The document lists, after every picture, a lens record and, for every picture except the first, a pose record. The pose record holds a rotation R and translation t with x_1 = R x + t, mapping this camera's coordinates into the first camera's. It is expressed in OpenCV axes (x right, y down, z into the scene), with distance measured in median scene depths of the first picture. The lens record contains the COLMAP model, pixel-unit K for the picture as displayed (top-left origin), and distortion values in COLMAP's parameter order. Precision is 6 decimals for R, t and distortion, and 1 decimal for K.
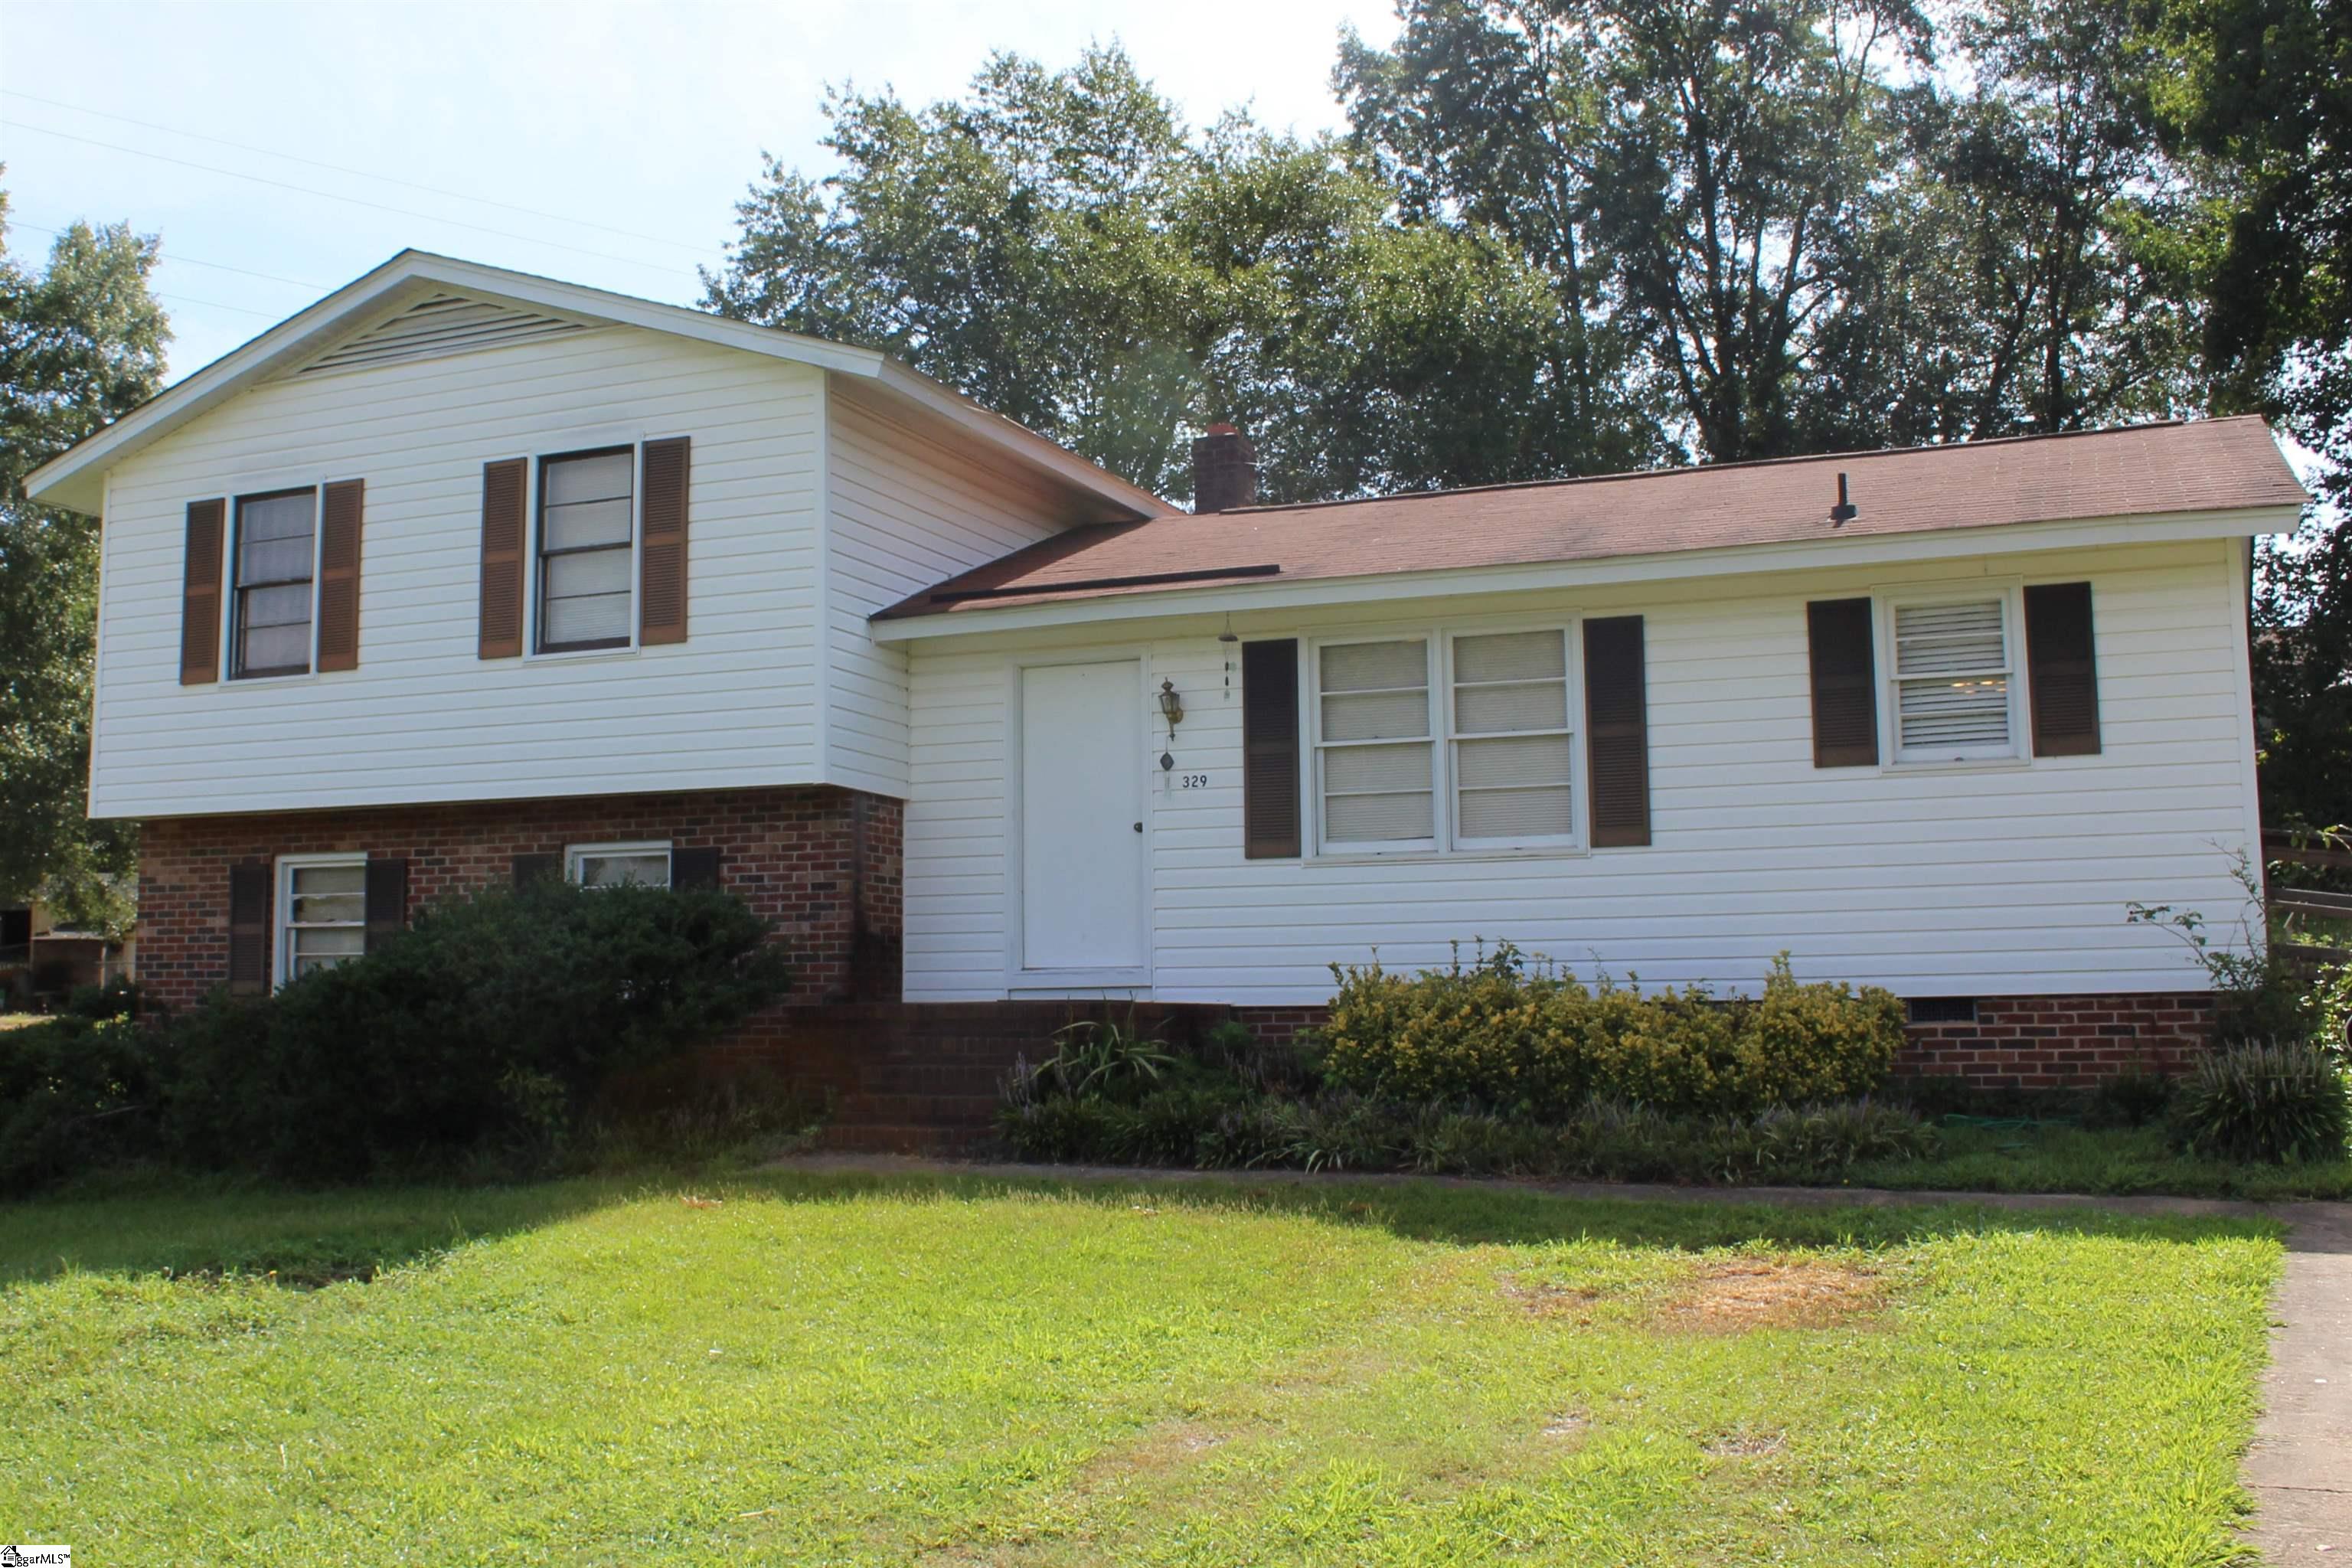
lens RADIAL K [[2448.7, 0, 1176.0], [0, 2448.7, 784.0], [0, 0, 1]] dist [-0.186267, 0.307019]
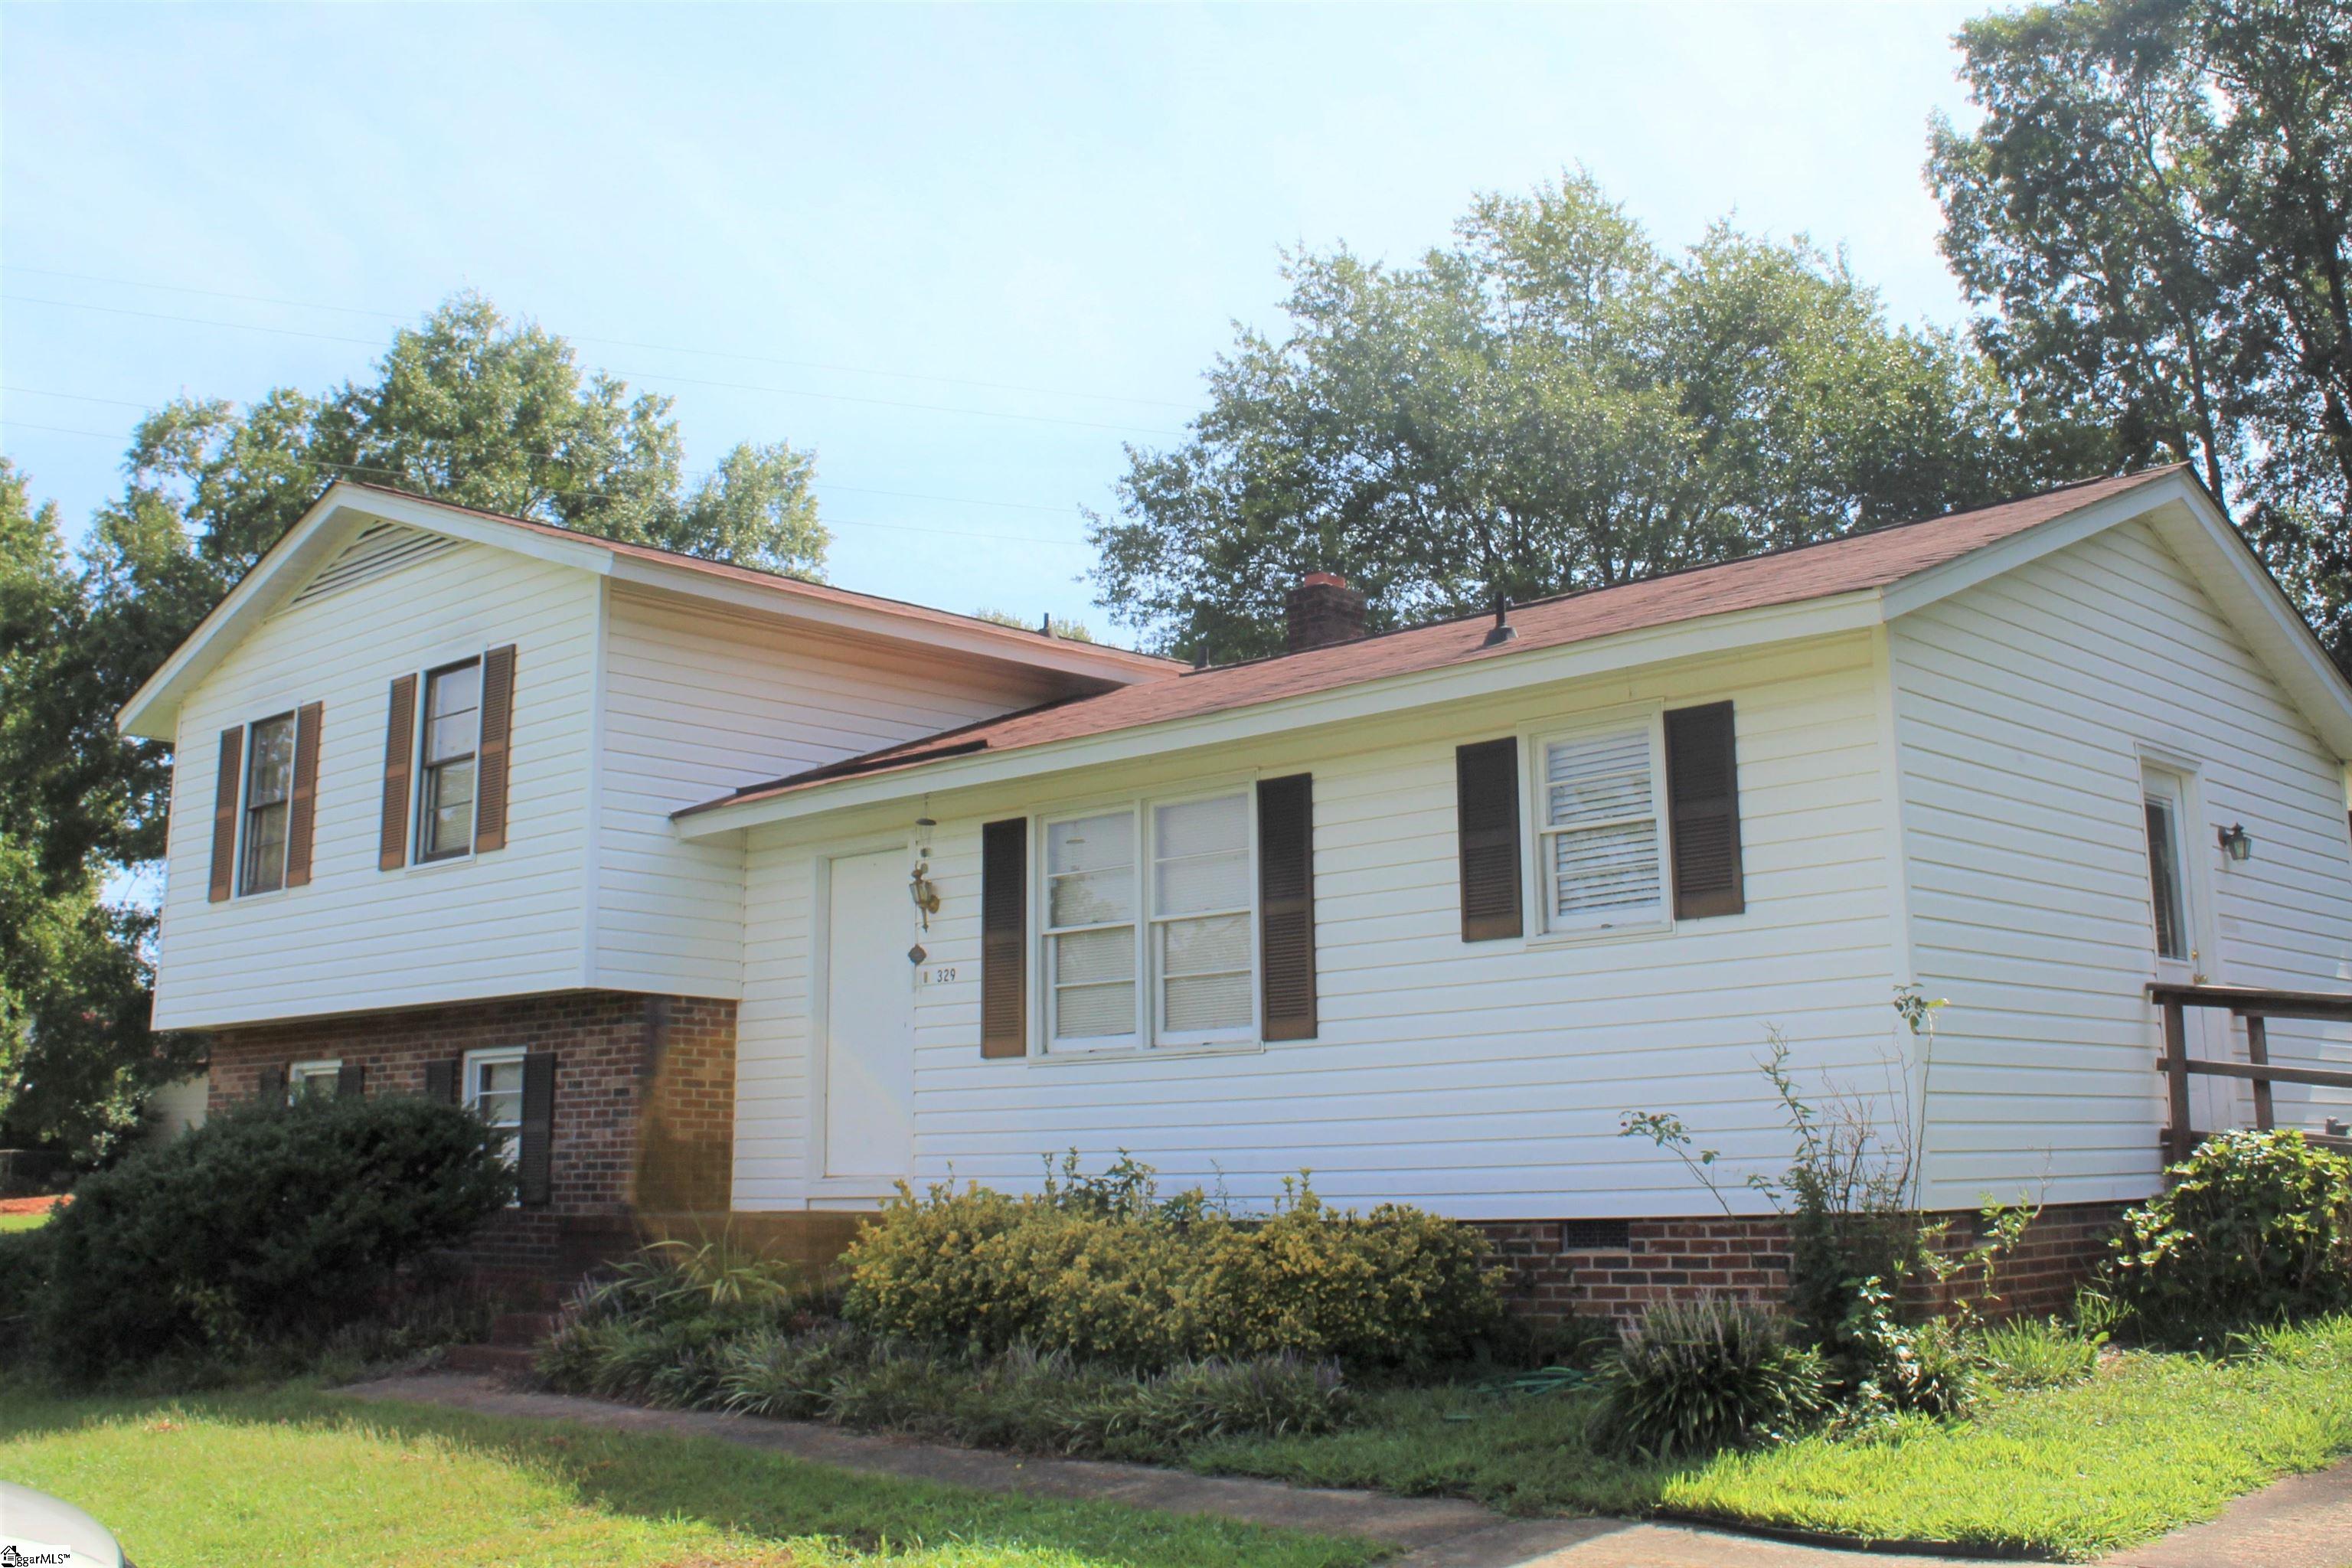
lens RADIAL K [[2483.4, 0, 1176.8], [0, 2483.4, 647.1], [0, 0, 1]] dist [-0.134449, -0.007277]
pose [[0.945334, -0.075178, -0.317320, 0.390186], [0.037464, 0.991658, -0.123330, -0.005346], [0.323945, 0.104700, 0.940265, 0.126695]]
